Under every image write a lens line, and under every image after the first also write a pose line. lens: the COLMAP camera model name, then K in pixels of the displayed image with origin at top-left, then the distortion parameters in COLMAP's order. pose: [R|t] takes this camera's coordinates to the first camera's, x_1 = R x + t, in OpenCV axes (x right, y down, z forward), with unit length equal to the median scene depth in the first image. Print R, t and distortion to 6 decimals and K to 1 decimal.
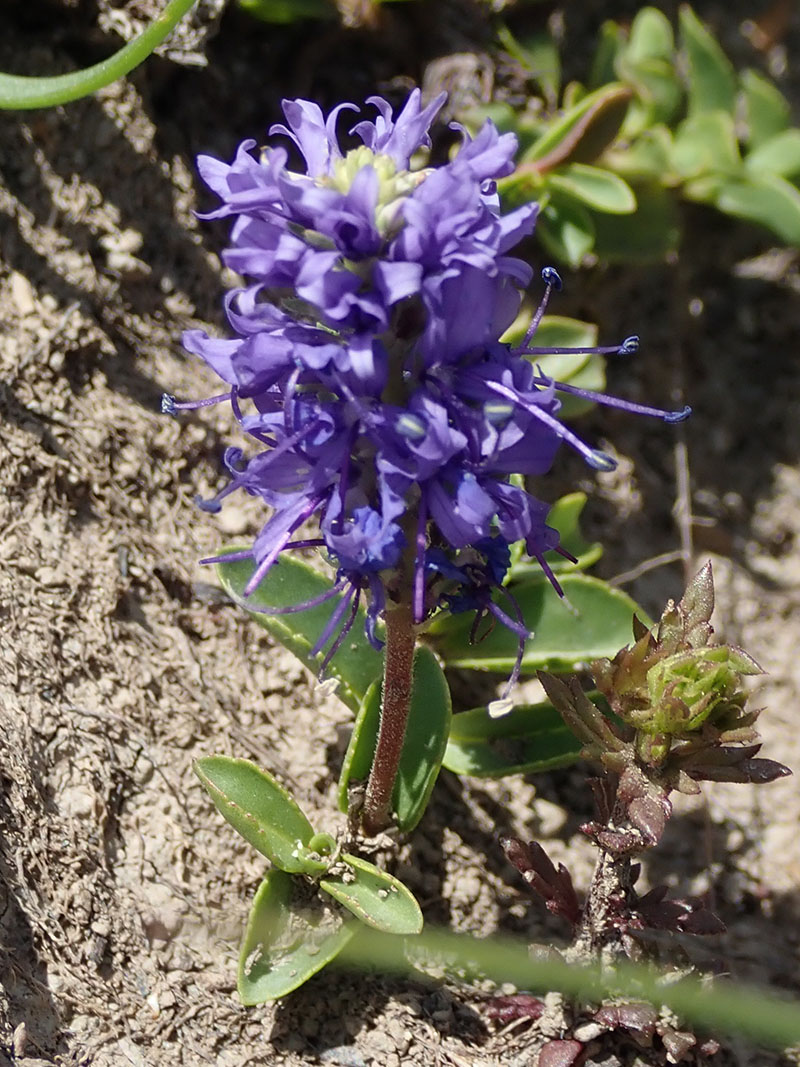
lens RADIAL K [[2012.8, 0, 398.8], [0, 2012.8, 534.4], [0, 0, 1]] dist [-0.075297, 0.000000]
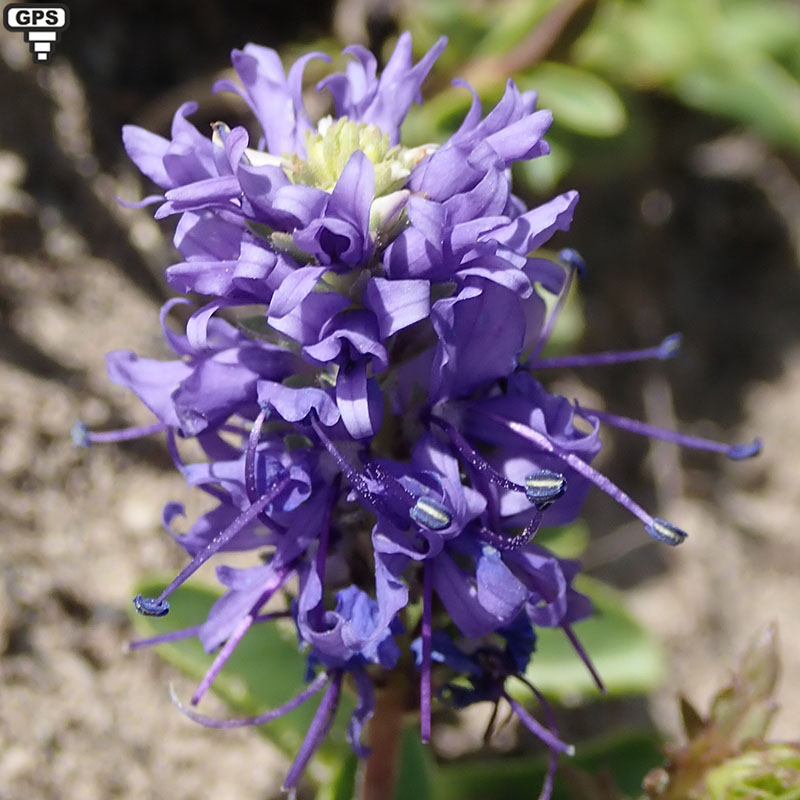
lens RADIAL K [[2216.1, 0, 400.9], [0, 2216.1, 399.3], [0, 0, 1]] dist [-0.156060, 0.000000]
pose [[0.998114, -0.015224, 0.059474, -0.047745], [0.015110, 0.999883, 0.002356, -0.088509], [-0.059503, -0.001452, 0.998227, 0.165795]]
